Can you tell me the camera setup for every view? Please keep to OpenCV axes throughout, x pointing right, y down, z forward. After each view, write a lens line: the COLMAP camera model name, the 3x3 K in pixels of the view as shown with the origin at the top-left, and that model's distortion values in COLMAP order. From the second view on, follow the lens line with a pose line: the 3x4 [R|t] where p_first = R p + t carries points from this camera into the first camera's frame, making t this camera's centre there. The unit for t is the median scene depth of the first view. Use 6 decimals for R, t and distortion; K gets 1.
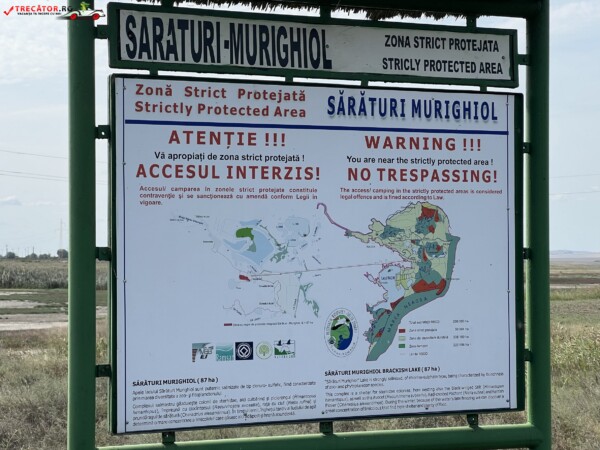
lens RADIAL K [[1387.5, 0, 303.3], [0, 1387.5, 219.4], [0, 0, 1]] dist [0.140713, 0.000000]
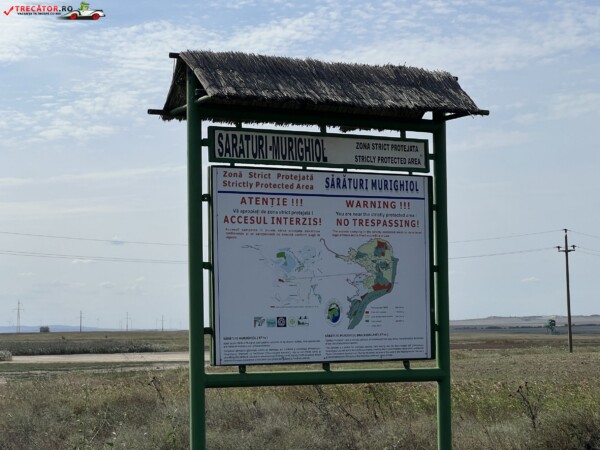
lens RADIAL K [[1387.5, 0, 305.3], [0, 1387.5, 225.2], [0, 0, 1]] dist [0.140713, 0.000000]
pose [[0.994543, -0.001374, 0.104322, -0.189649], [0.006252, 0.998901, -0.046448, 0.052430], [-0.104144, 0.046847, 0.993458, -0.732673]]
